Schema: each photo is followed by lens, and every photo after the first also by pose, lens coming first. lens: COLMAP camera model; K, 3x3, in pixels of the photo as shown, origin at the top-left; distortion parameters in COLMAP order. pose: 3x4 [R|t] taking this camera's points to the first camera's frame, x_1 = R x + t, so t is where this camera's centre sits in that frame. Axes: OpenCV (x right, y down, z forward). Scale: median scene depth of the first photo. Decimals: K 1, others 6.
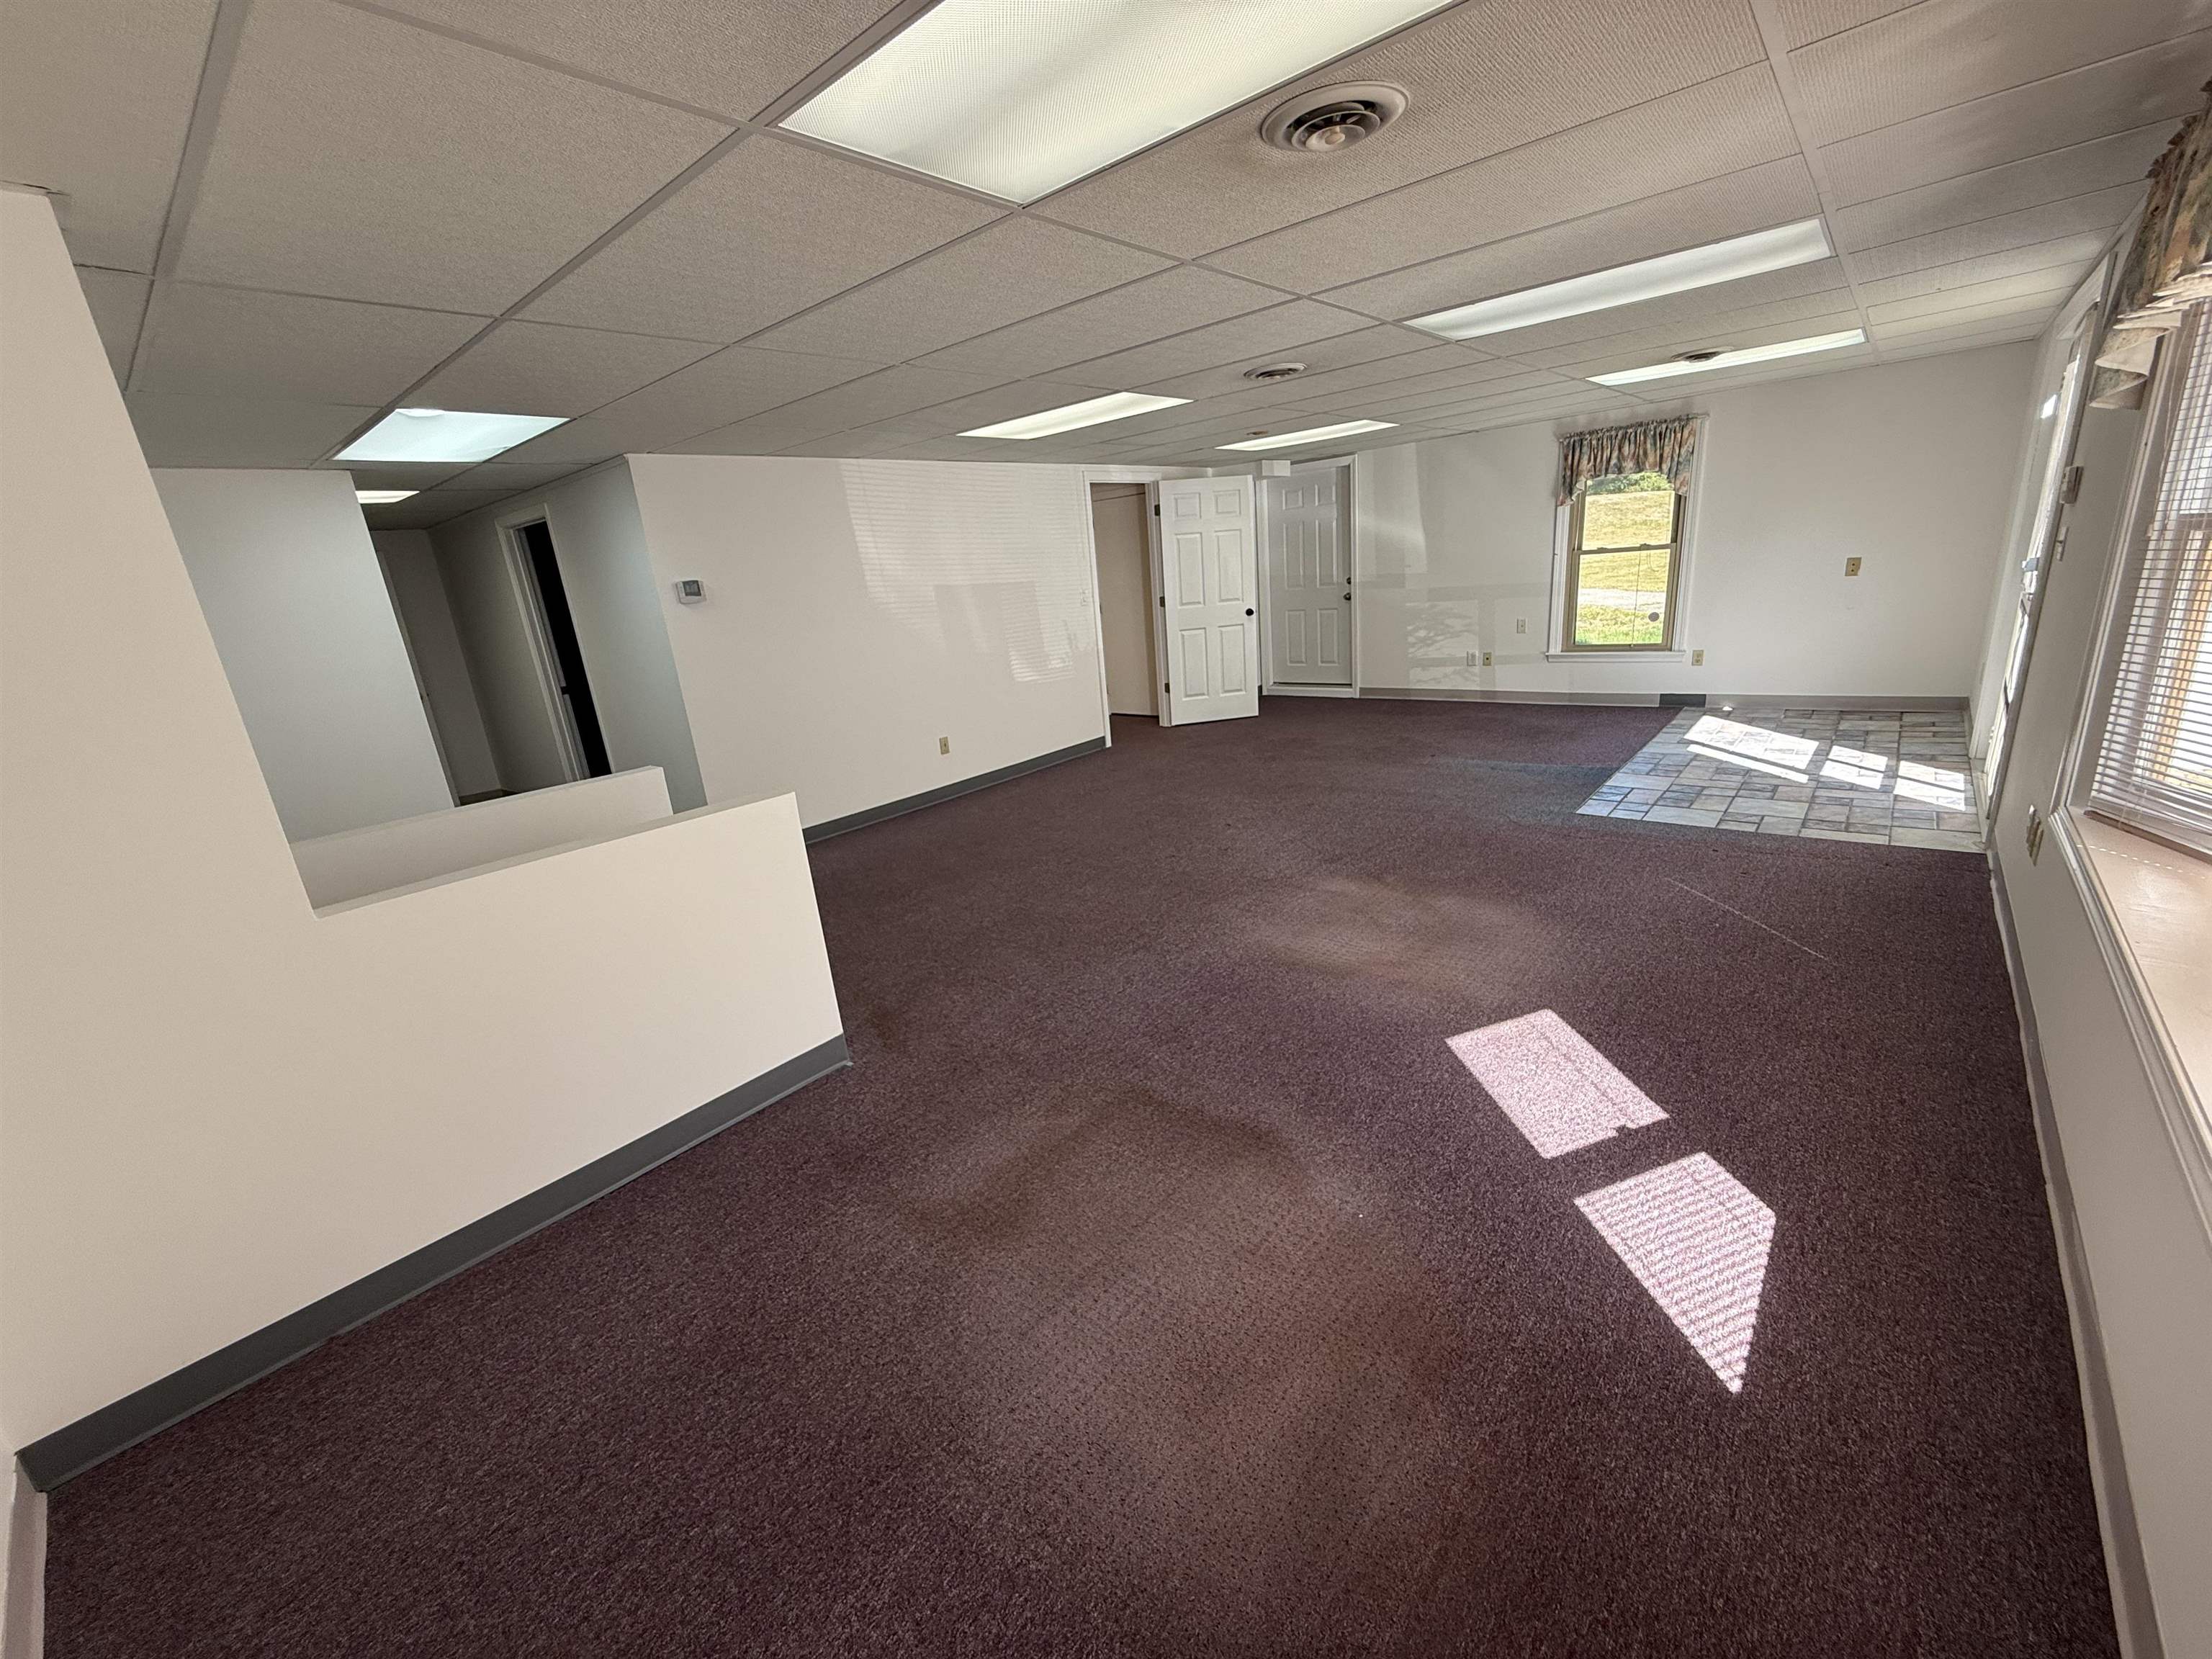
lens RADIAL K [[885.9, 0, 1102.4], [0, 885.9, 830.3], [0, 0, 1]] dist [0.013378, -0.006852]
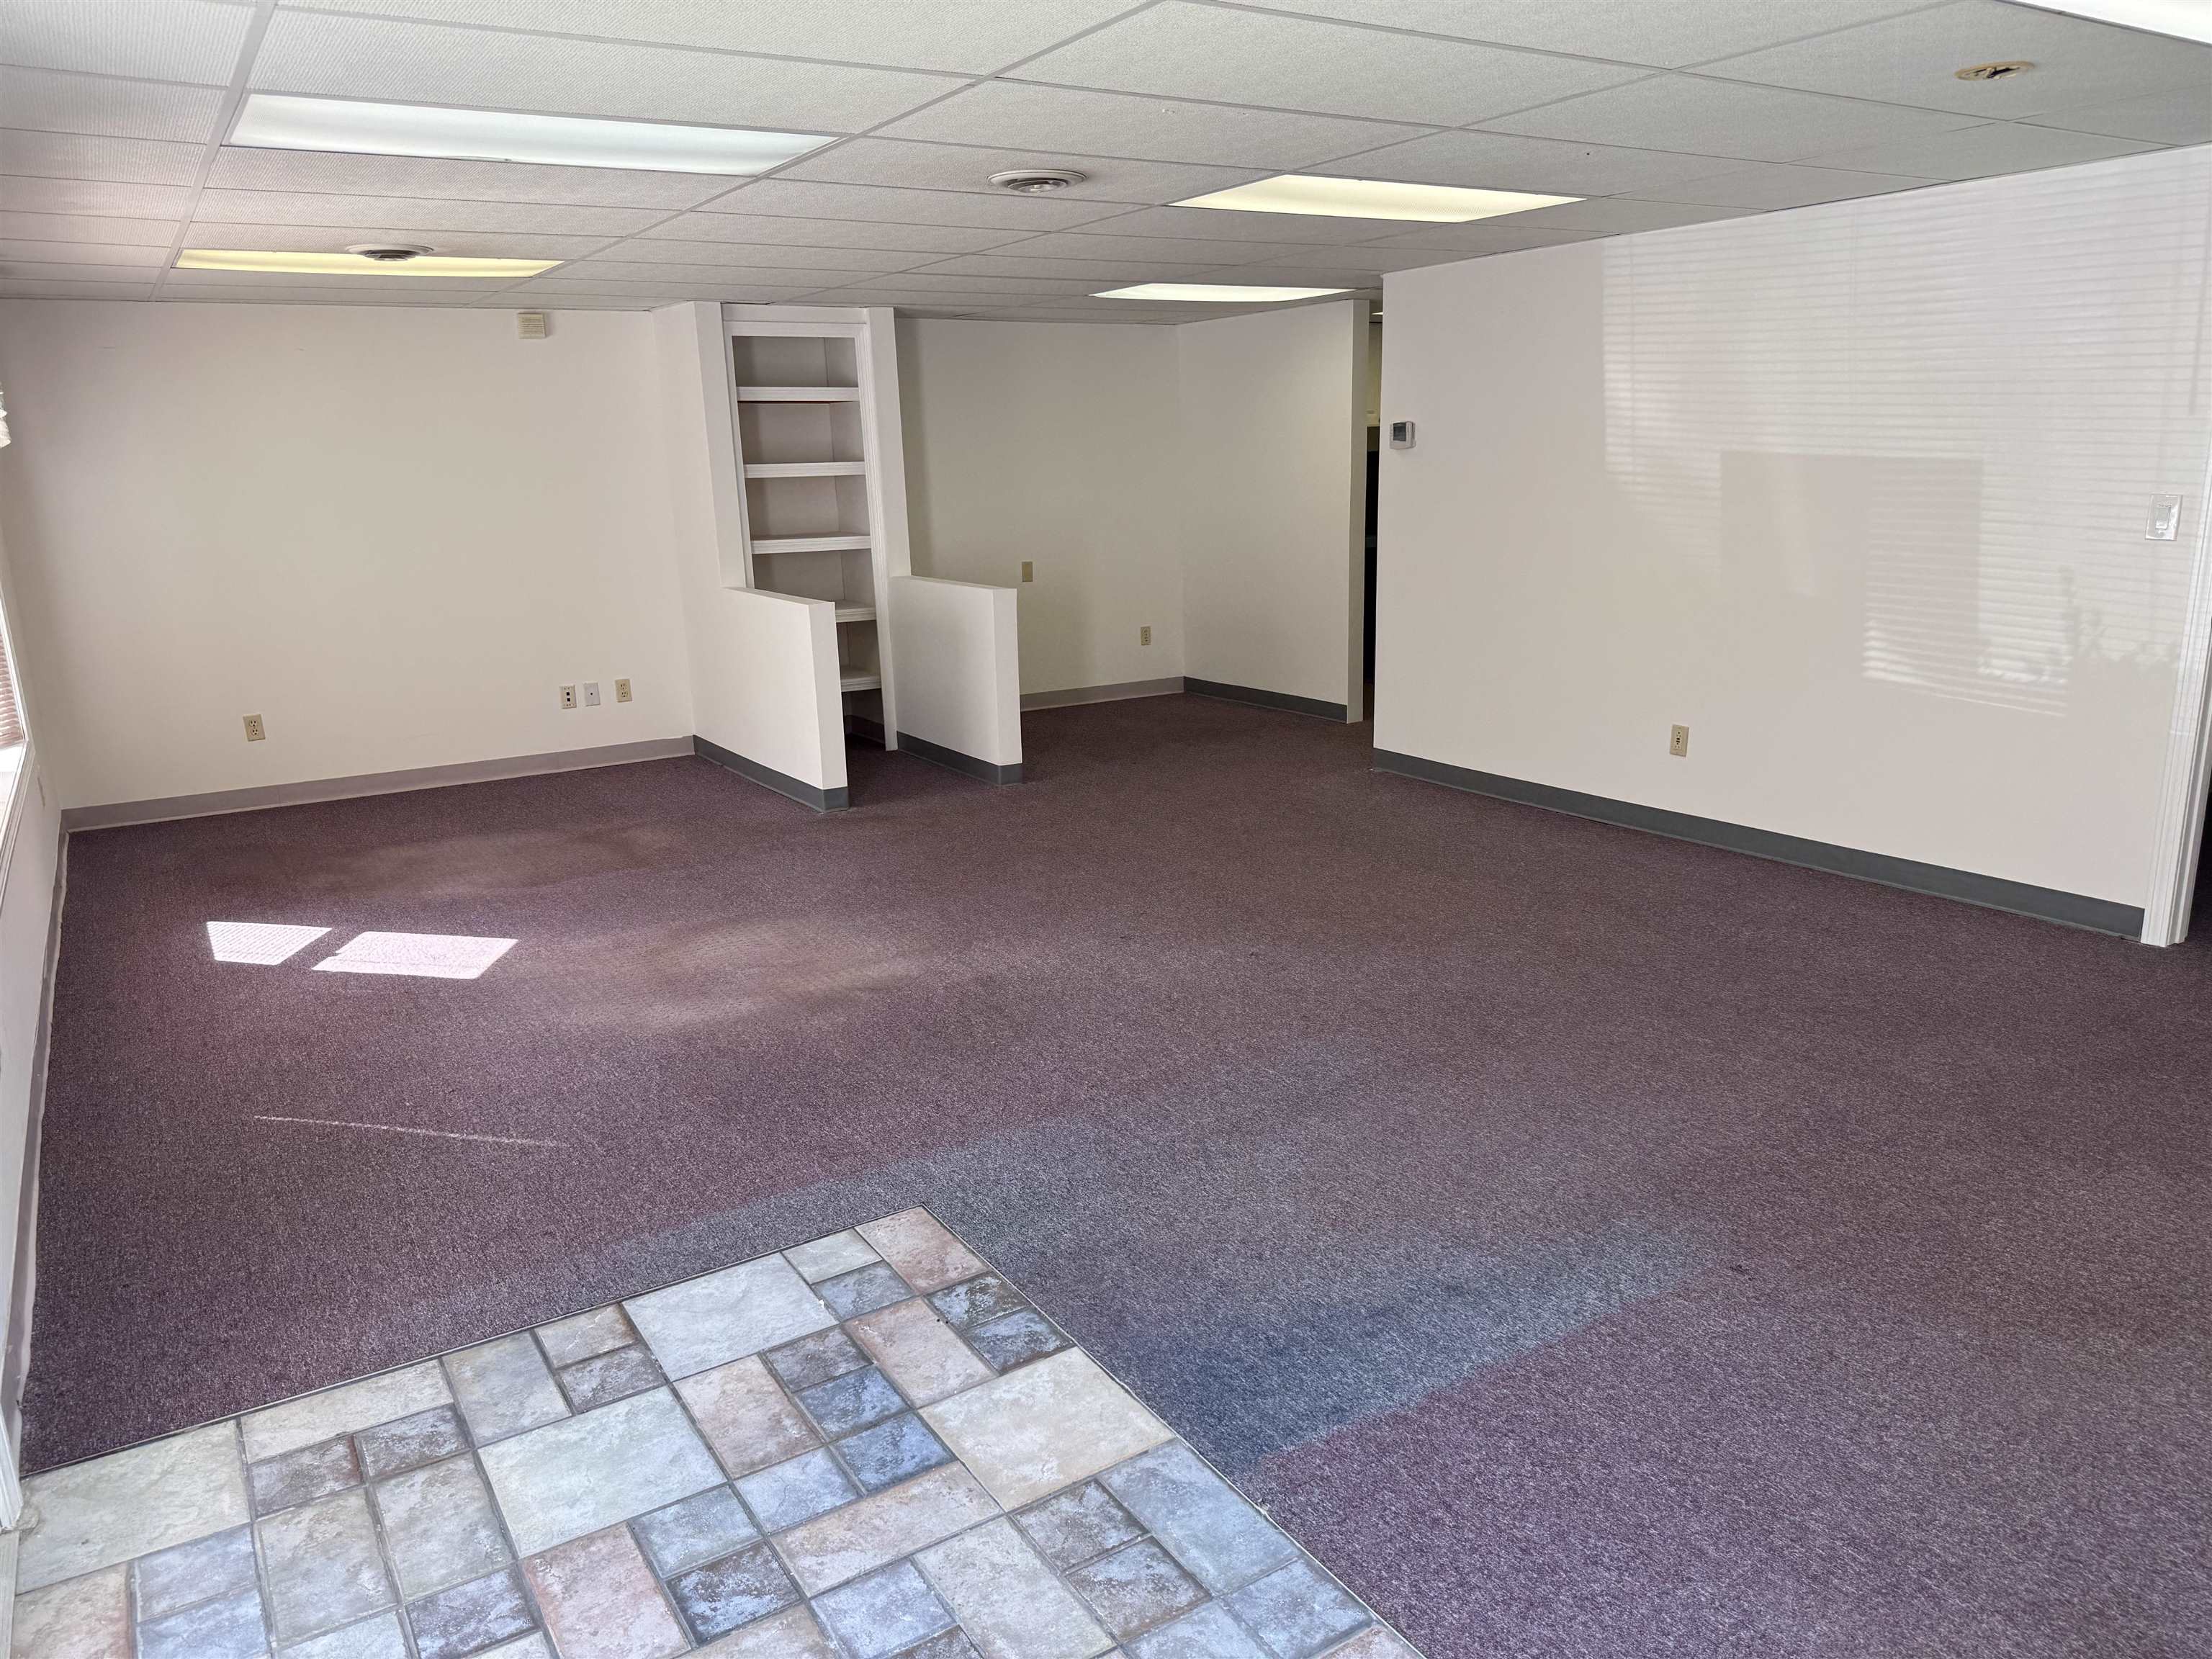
lens RADIAL K [[1535.4, 0, 1106.0], [0, 1535.4, 829.5], [0, 0, 1]] dist [0.062884, -0.054661]
pose [[-0.284810, 0.326350, -0.901321, 1.159005], [-0.219801, 0.892977, 0.392785, -0.496687], [0.933044, 0.309980, -0.182597, 1.241981]]
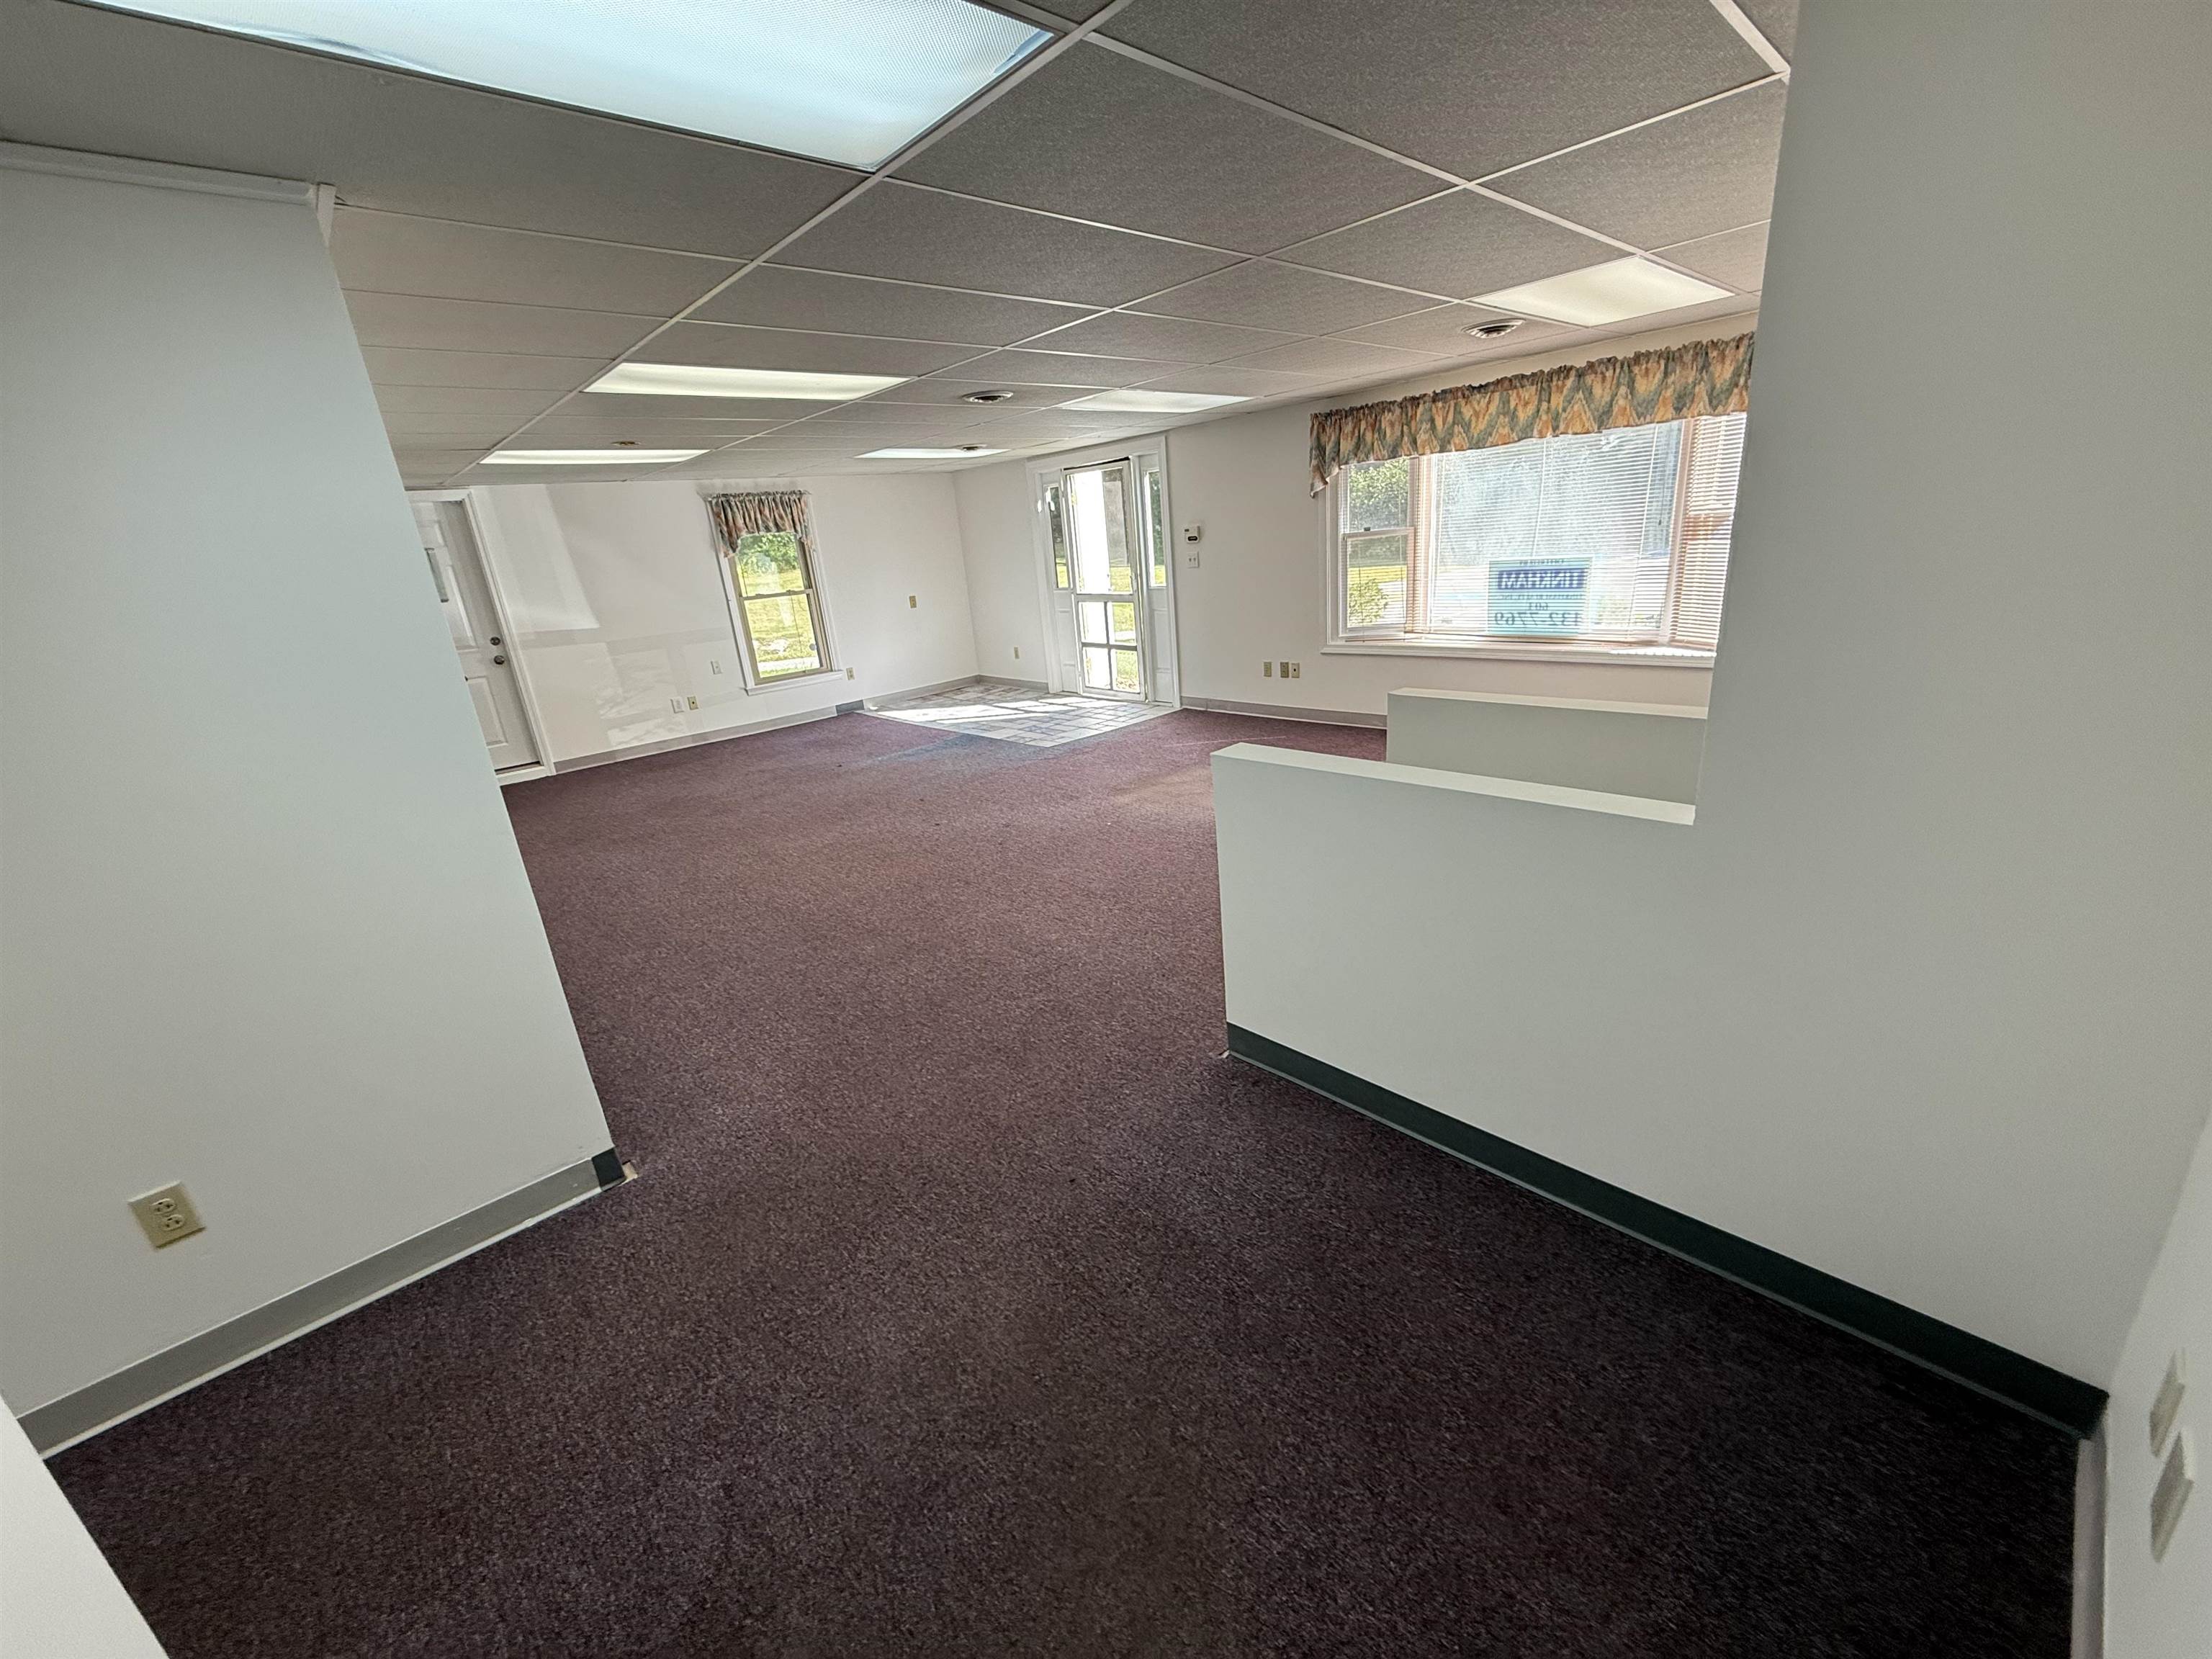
lens RADIAL K [[885.9, 0, 1102.4], [0, 885.9, 830.3], [0, 0, 1]] dist [0.013378, -0.006852]
pose [[0.115866, -0.239292, 0.964009, -0.949242], [0.358268, 0.915280, 0.184135, -0.139328], [-0.926401, 0.324039, 0.191781, 0.739045]]
